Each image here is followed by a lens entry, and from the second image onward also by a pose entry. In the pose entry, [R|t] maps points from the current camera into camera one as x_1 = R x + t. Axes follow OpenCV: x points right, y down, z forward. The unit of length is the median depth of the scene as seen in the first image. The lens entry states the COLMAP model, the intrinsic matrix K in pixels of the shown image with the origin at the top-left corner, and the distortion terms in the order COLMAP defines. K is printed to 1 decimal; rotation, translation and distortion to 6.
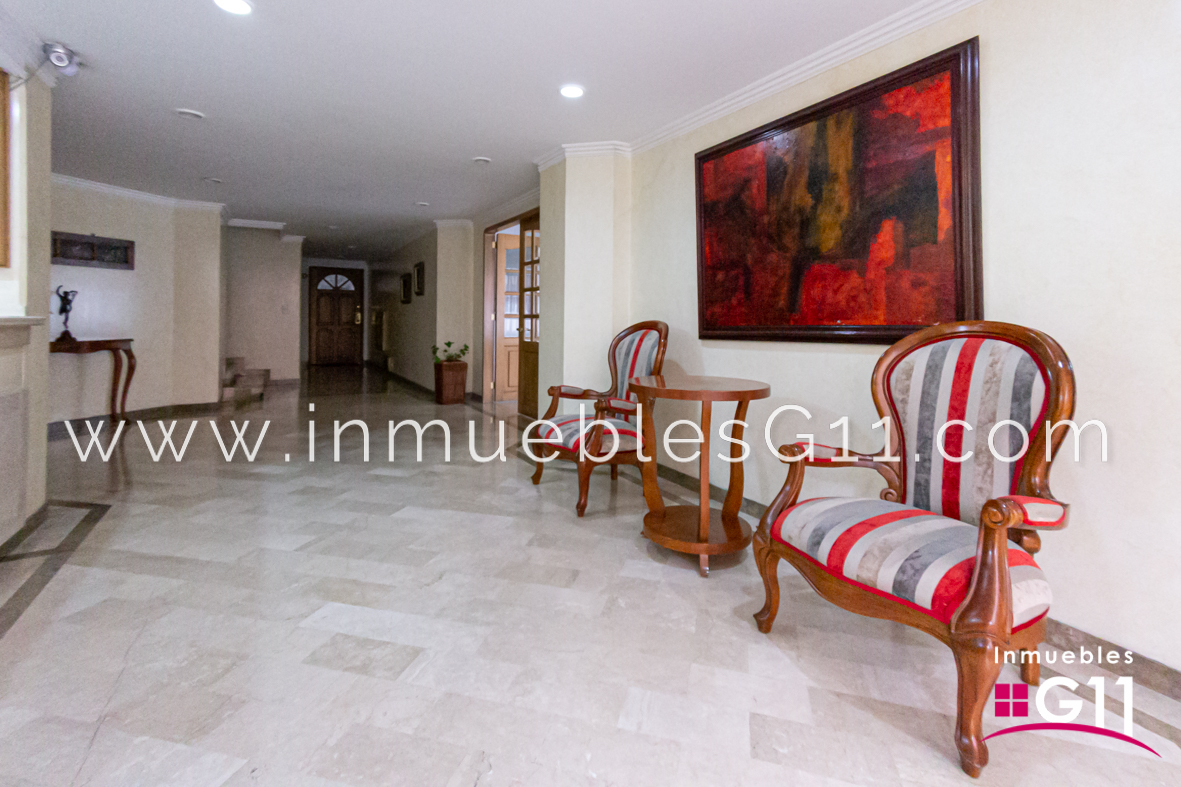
lens RADIAL K [[562.2, 0, 589.8], [0, 562.2, 318.9], [0, 0, 1]] dist [0.025860, -0.000408]
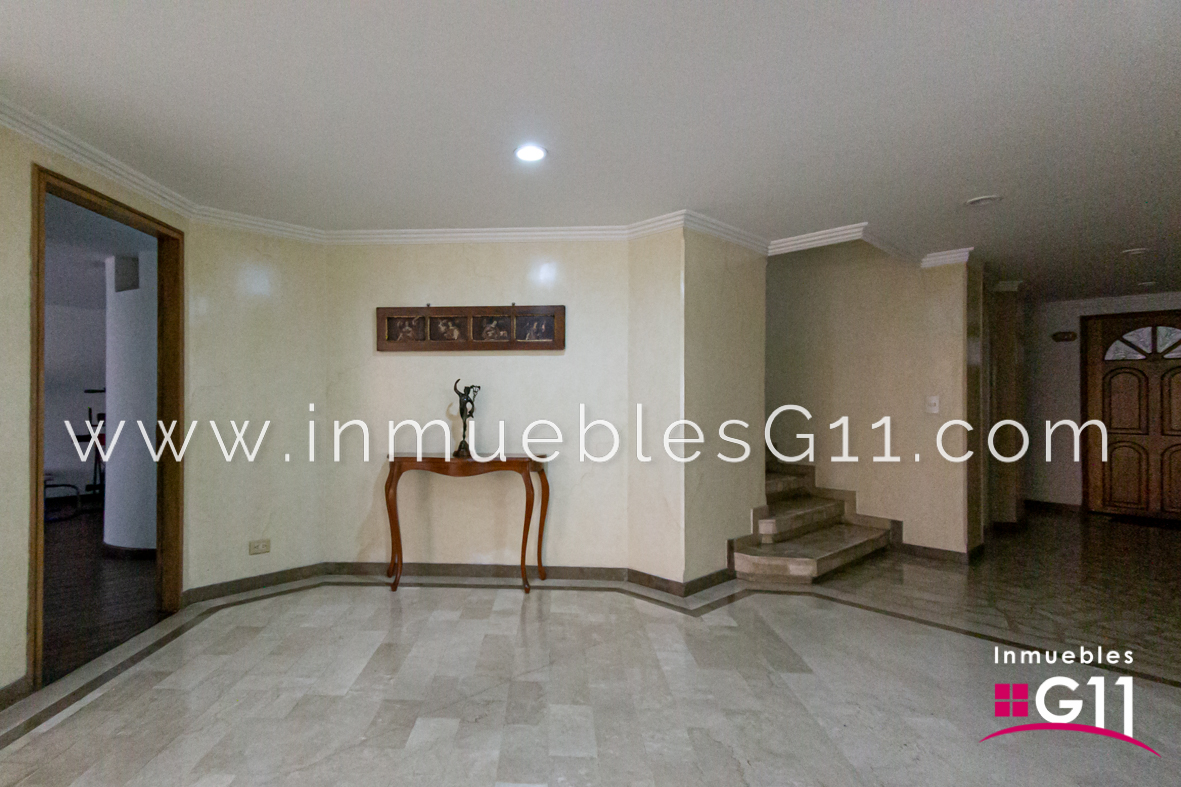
lens RADIAL K [[552.8, 0, 590.5], [0, 552.8, 393.5], [0, 0, 1]] dist [-0.000125, -0.000183]
pose [[0.189916, -0.010791, -0.981741, -0.388183], [-0.006312, 0.999906, -0.012212, -0.063073], [0.981780, 0.008516, 0.189830, 1.985674]]
